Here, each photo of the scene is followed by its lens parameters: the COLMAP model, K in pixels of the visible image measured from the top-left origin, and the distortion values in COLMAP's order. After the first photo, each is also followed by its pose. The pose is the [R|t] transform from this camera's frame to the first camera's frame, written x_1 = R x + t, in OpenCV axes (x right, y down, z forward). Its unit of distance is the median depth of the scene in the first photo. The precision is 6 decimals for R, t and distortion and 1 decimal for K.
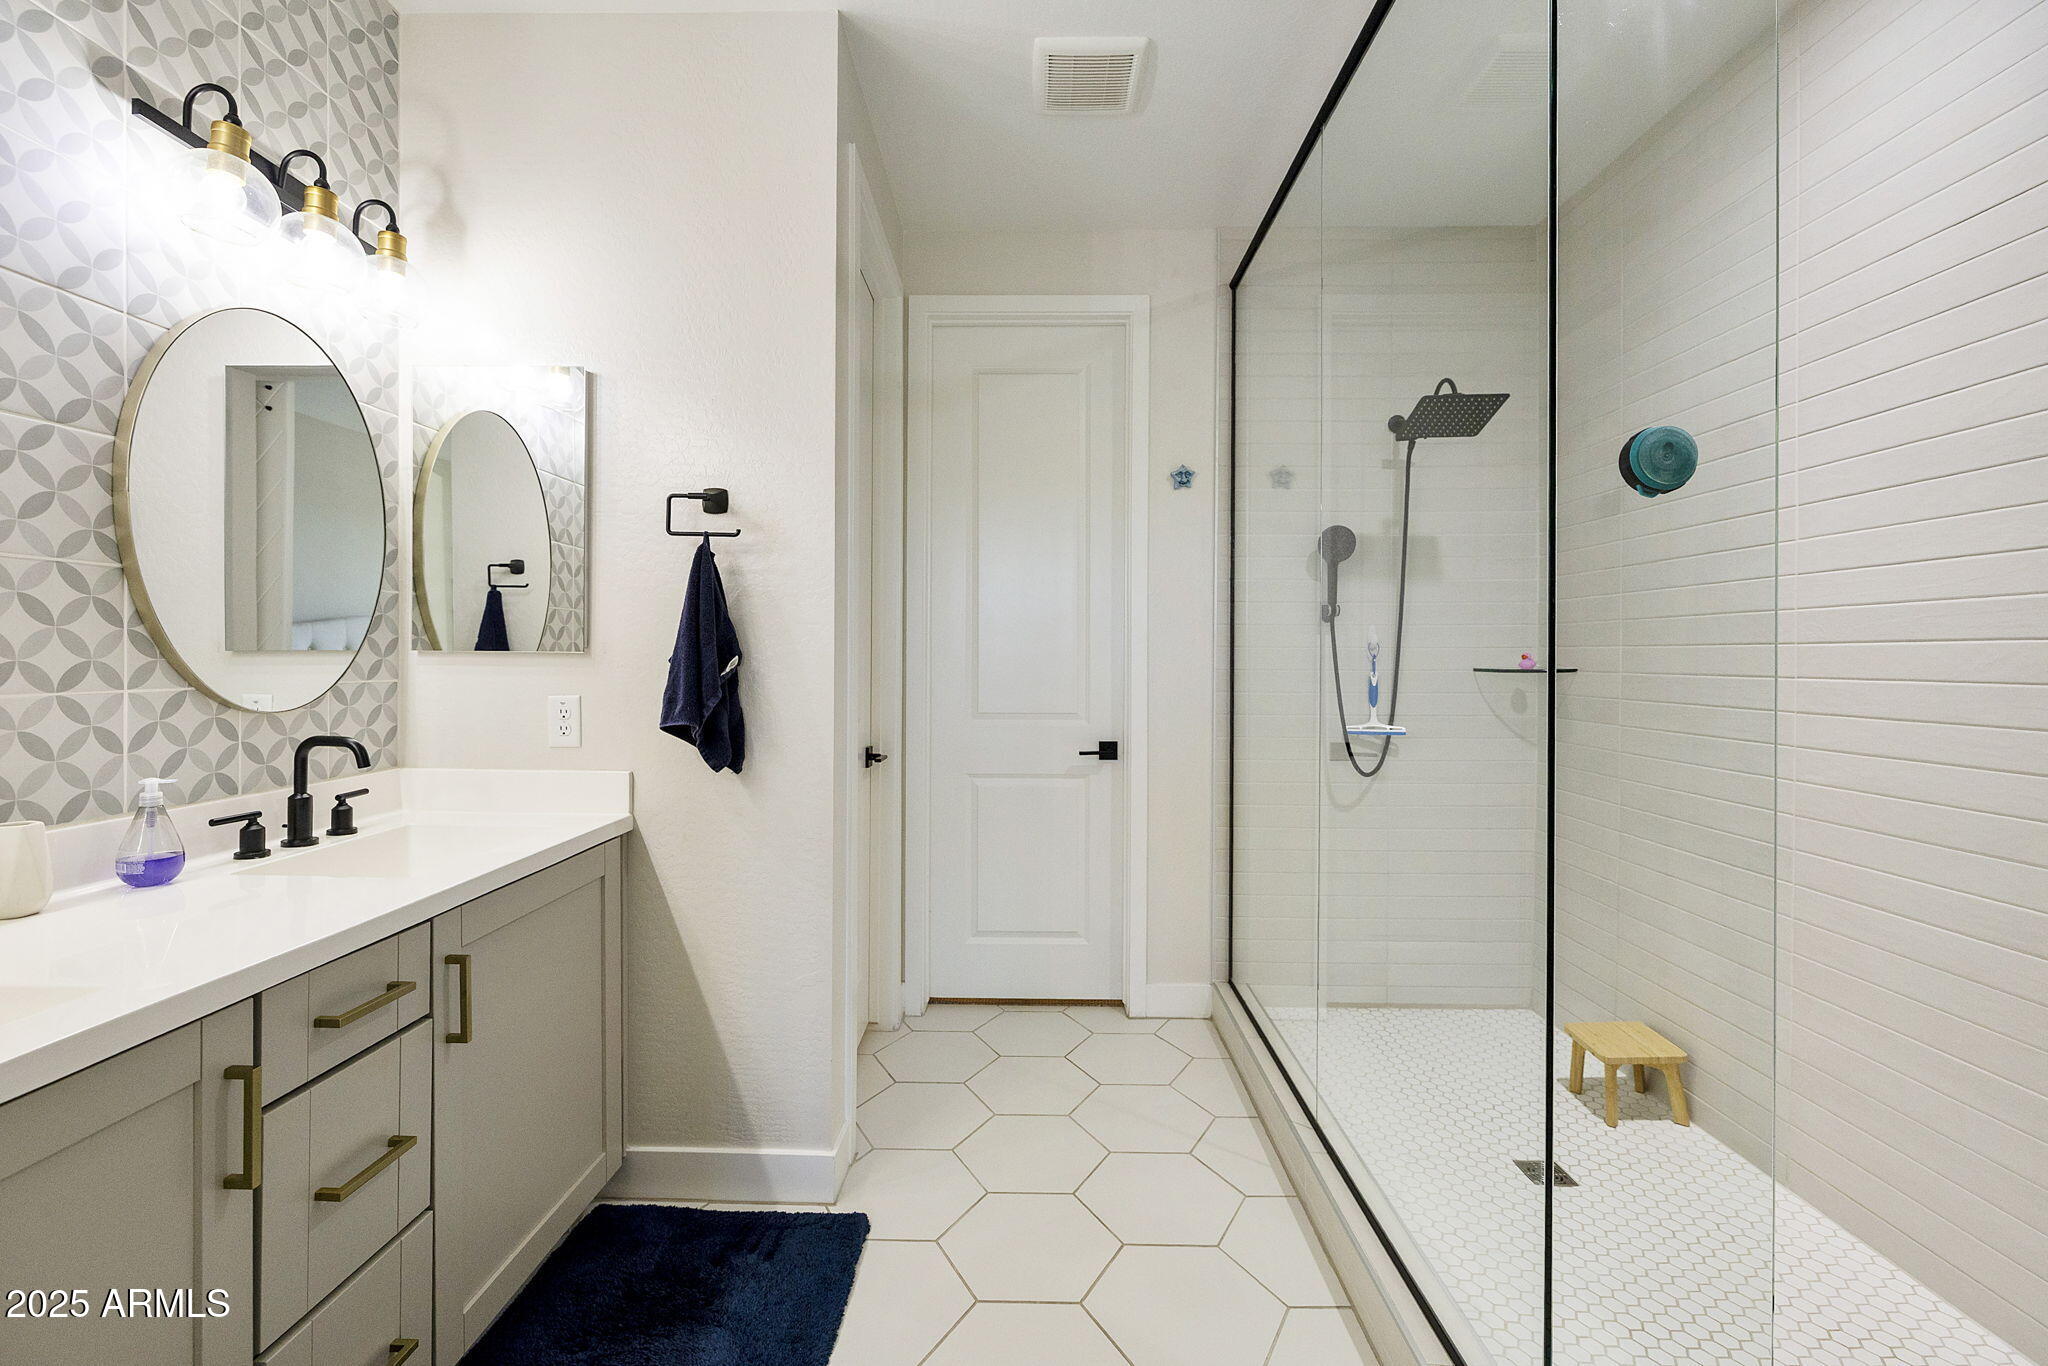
lens RADIAL K [[867.7, 0, 1026.9], [0, 867.7, 664.3], [0, 0, 1]] dist [-0.000078, -0.000070]
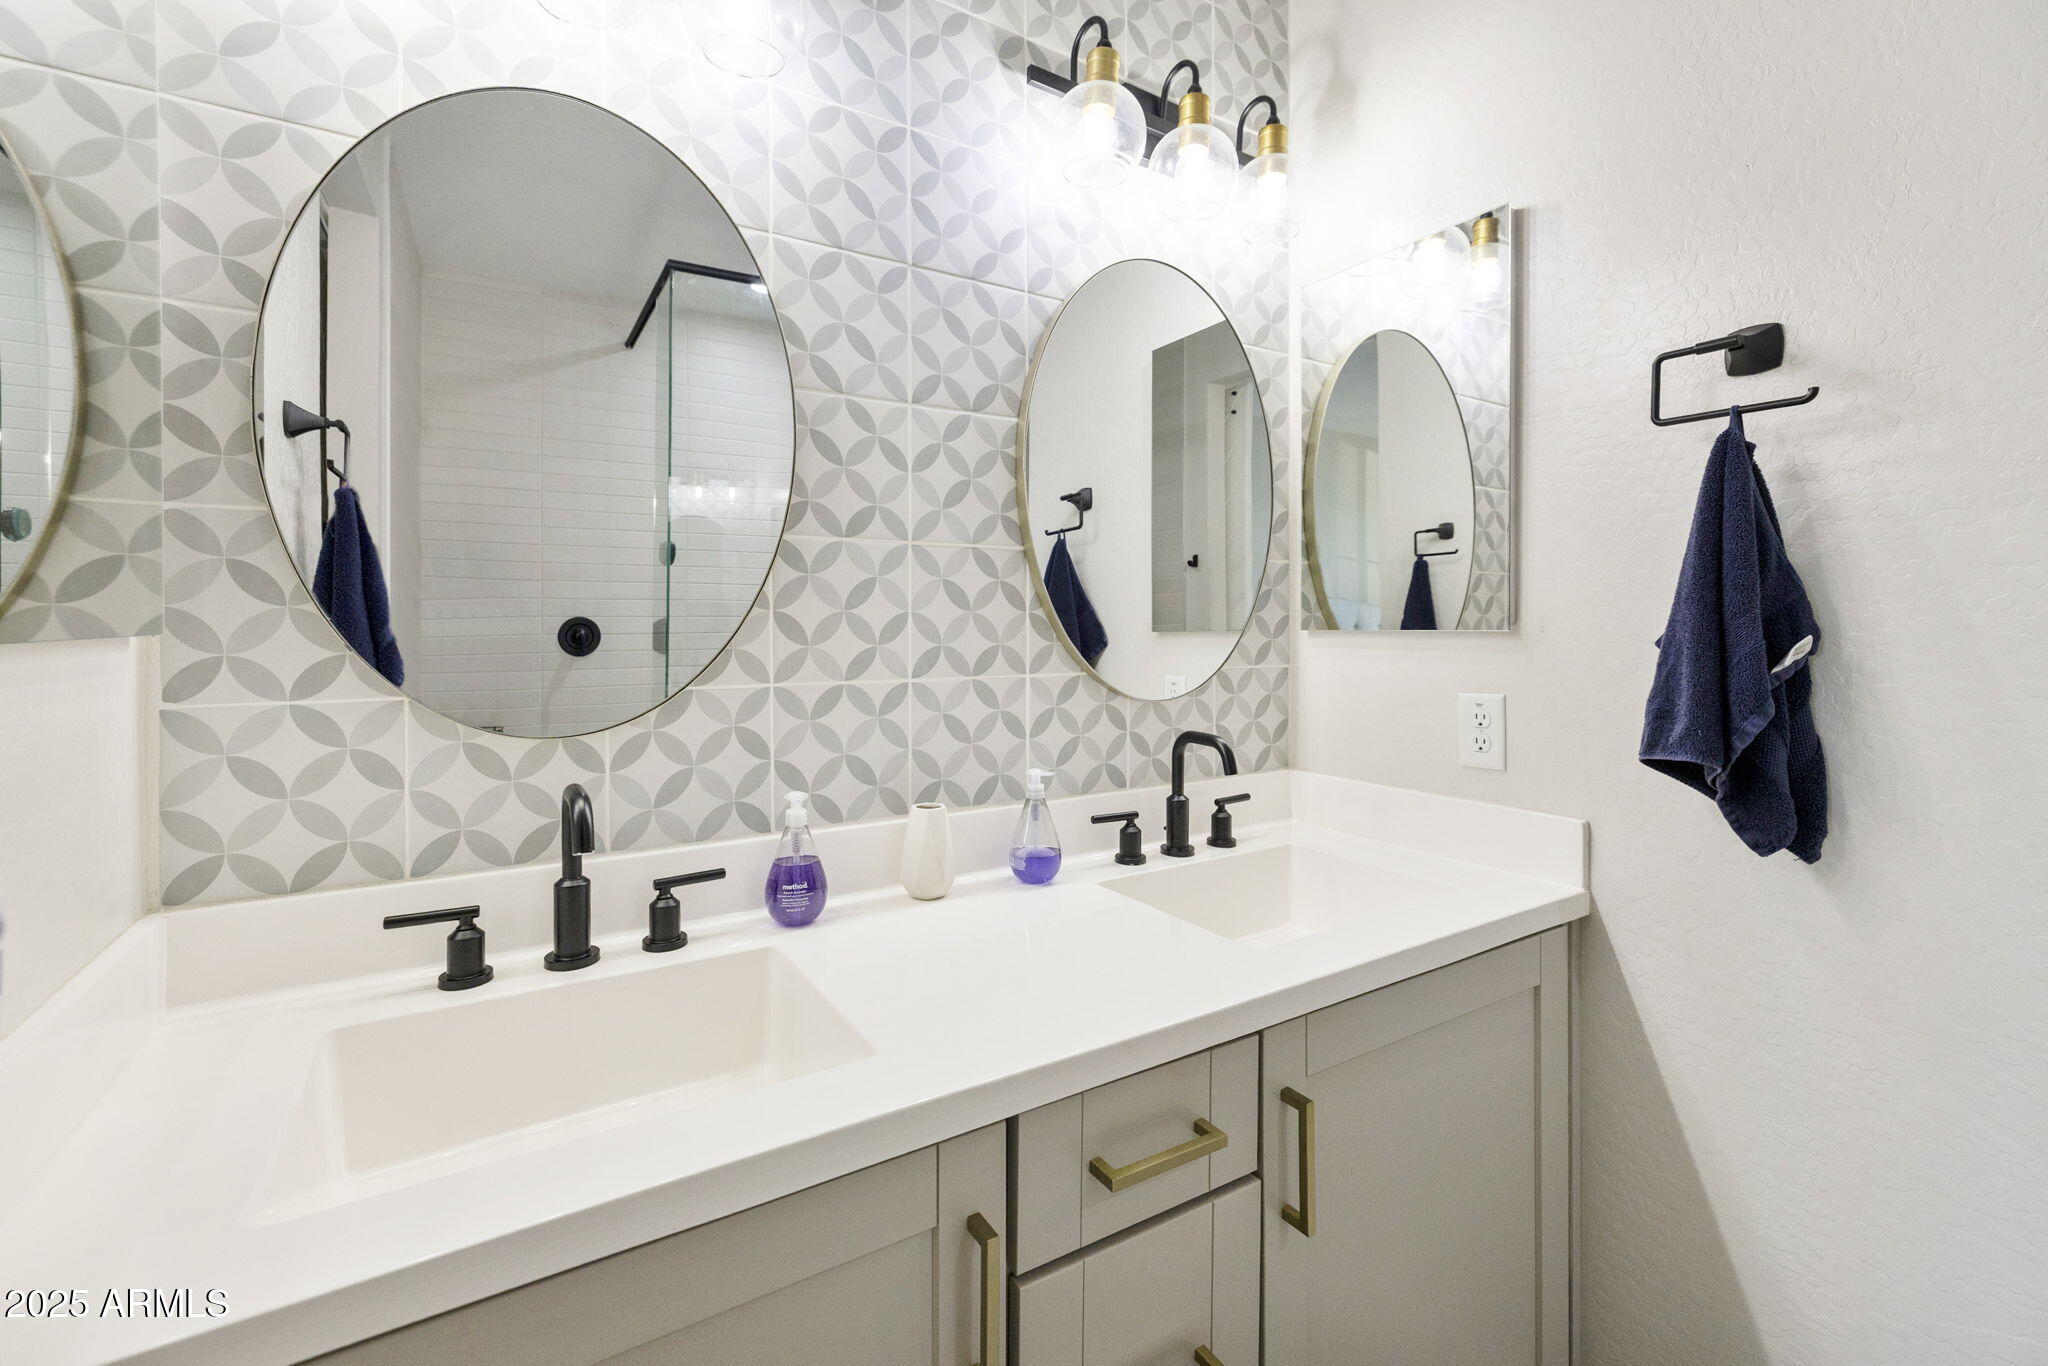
lens RADIAL K [[874.7, 0, 1014.0], [0, 874.7, 638.3], [0, 0, 1]] dist [-0.002384, -0.000111]
pose [[0.529559, -0.001842, -0.848271, -0.167758], [-0.000469, 0.999997, -0.002465, -0.007271], [0.848273, 0.001703, 0.529556, 0.378026]]
